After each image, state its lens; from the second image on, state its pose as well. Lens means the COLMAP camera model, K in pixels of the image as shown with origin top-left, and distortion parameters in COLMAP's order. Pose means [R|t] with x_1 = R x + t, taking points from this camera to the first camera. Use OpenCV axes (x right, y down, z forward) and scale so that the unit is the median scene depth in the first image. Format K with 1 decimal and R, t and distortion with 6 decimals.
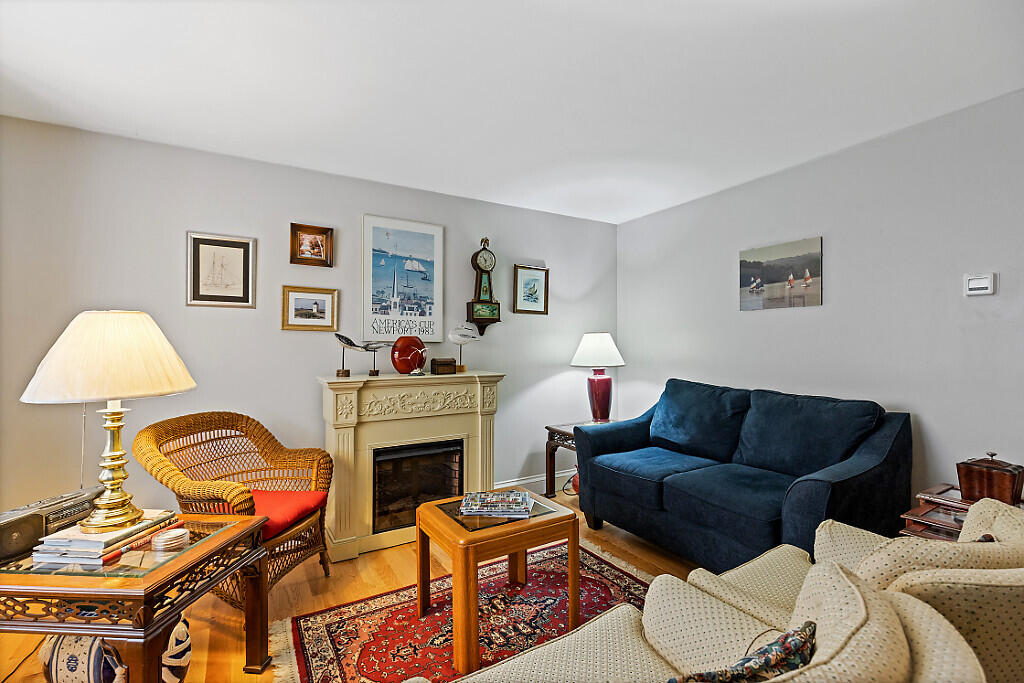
lens RADIAL K [[464.1, 0, 512.0], [0, 464.1, 341.5], [0, 0, 1]] dist [-0.001817, -0.001508]
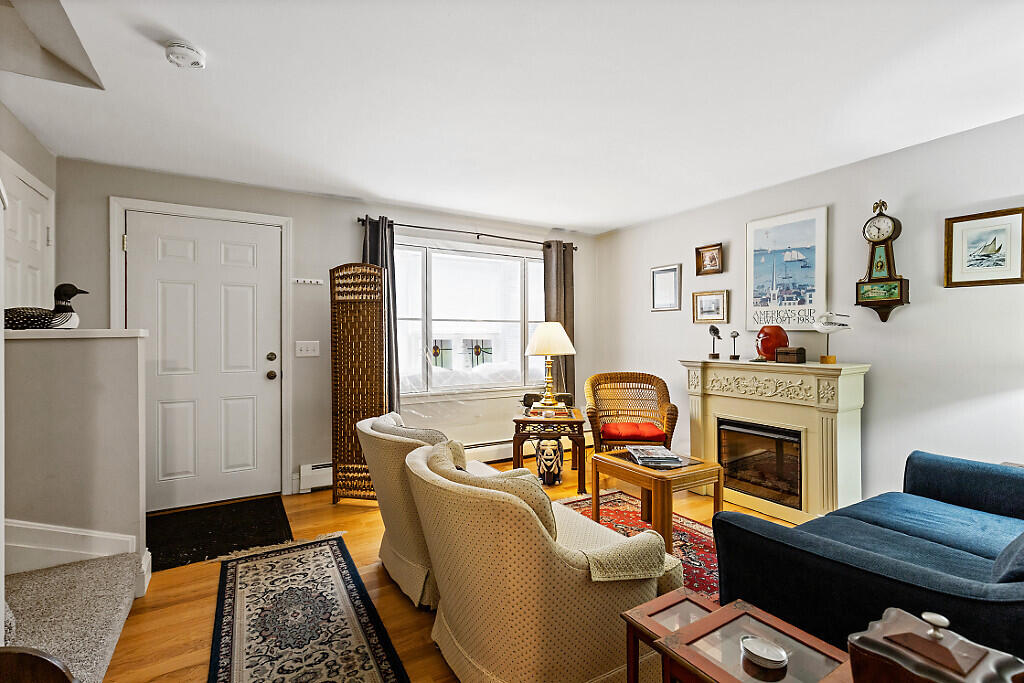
lens RADIAL K [[464.1, 0, 512.0], [0, 464.1, 341.5], [0, 0, 1]] dist [-0.001817, -0.001508]
pose [[0.001965, 0.013891, -0.999902, 0.823014], [0.013728, 0.999809, 0.013916, 0.001885], [0.999904, -0.013754, 0.001774, 0.386756]]
